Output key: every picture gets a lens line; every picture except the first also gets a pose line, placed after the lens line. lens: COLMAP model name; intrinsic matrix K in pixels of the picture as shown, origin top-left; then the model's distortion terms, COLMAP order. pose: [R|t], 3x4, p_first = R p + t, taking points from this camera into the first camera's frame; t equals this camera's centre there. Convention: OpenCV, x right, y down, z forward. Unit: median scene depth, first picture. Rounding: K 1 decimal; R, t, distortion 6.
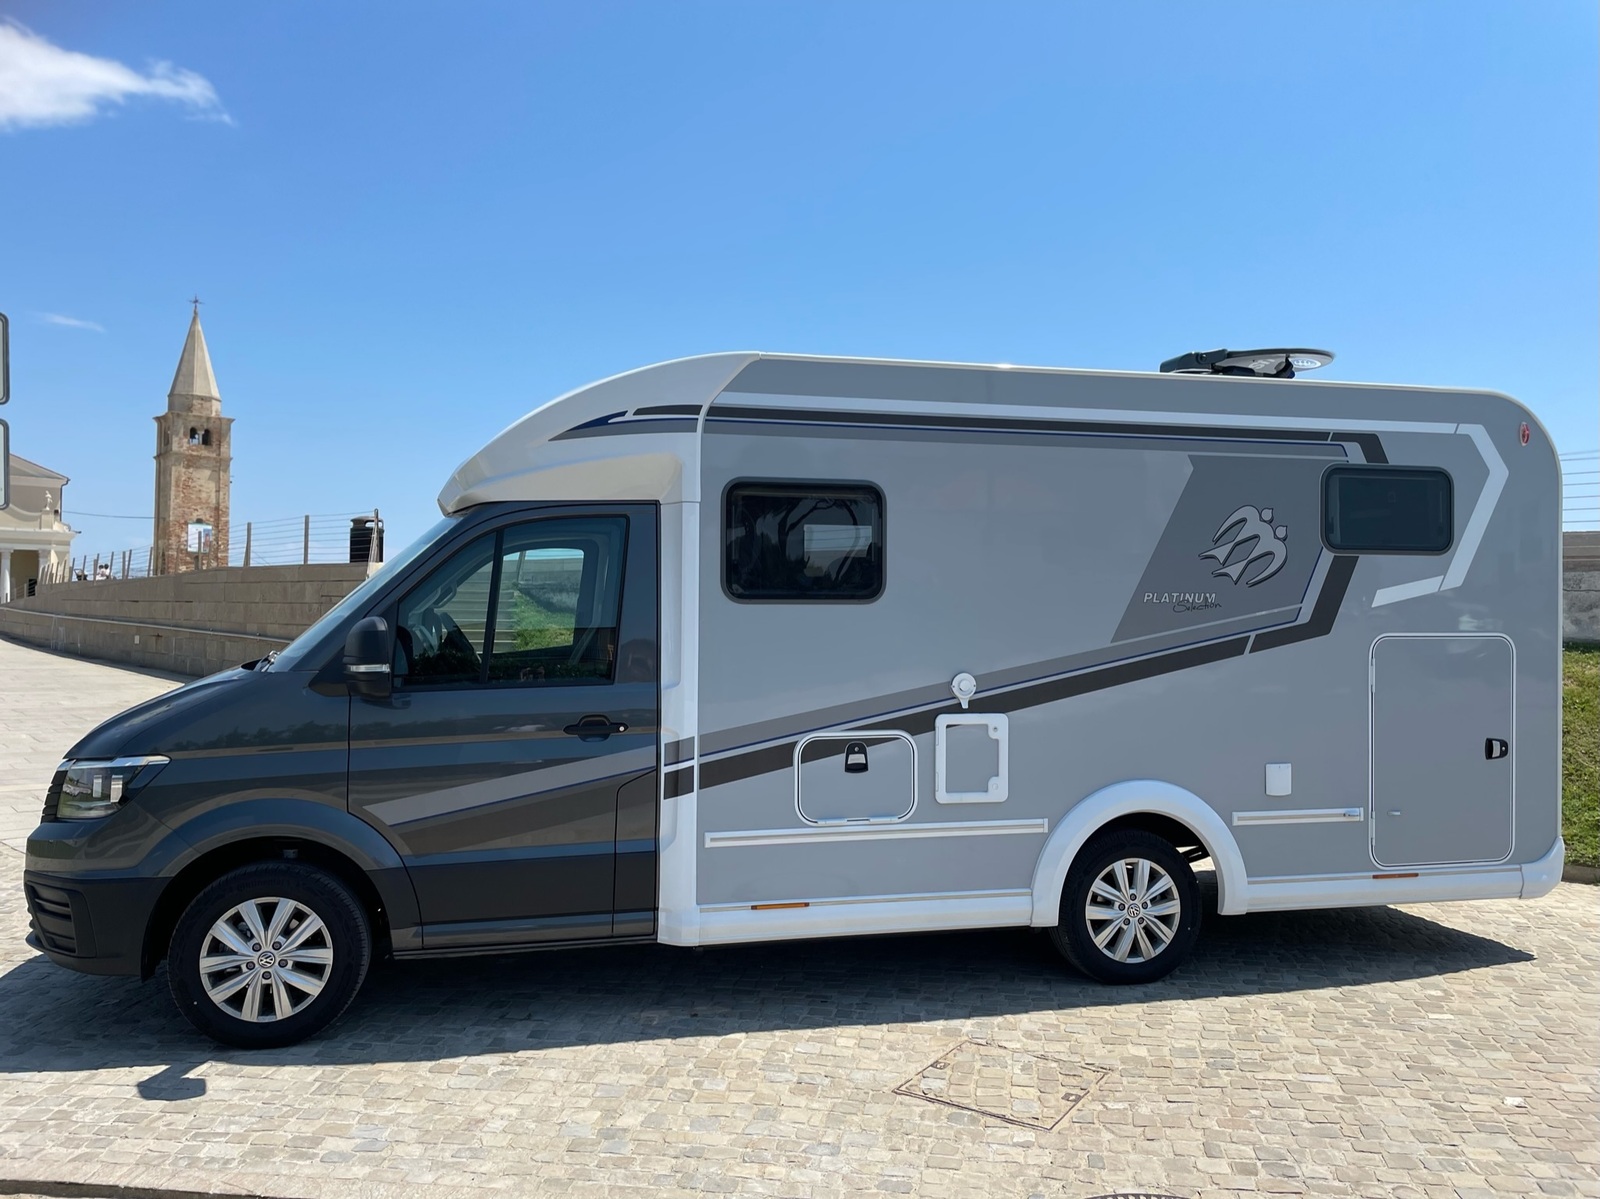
lens RADIAL K [[1226.7, 0, 803.4], [0, 1226.7, 592.5], [0, 0, 1]] dist [0.044057, -0.059457]
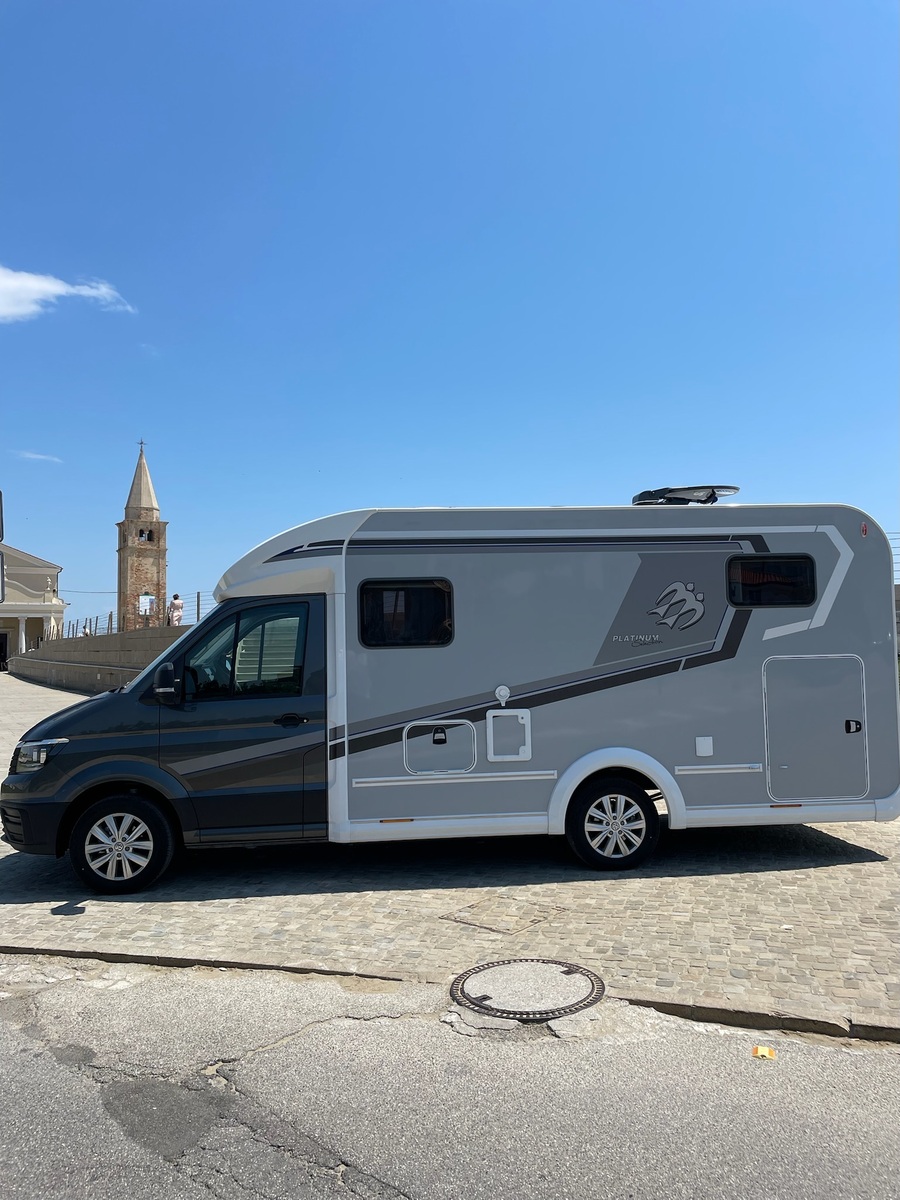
lens RADIAL K [[920.0, 0, 452.3], [0, 920.0, 598.0], [0, 0, 1]] dist [0.044057, -0.059457]
pose [[0.989518, -0.034660, -0.140189, 0.245014], [0.029600, 0.998838, -0.038024, -0.010553], [0.141344, 0.033476, 0.989394, -0.293873]]
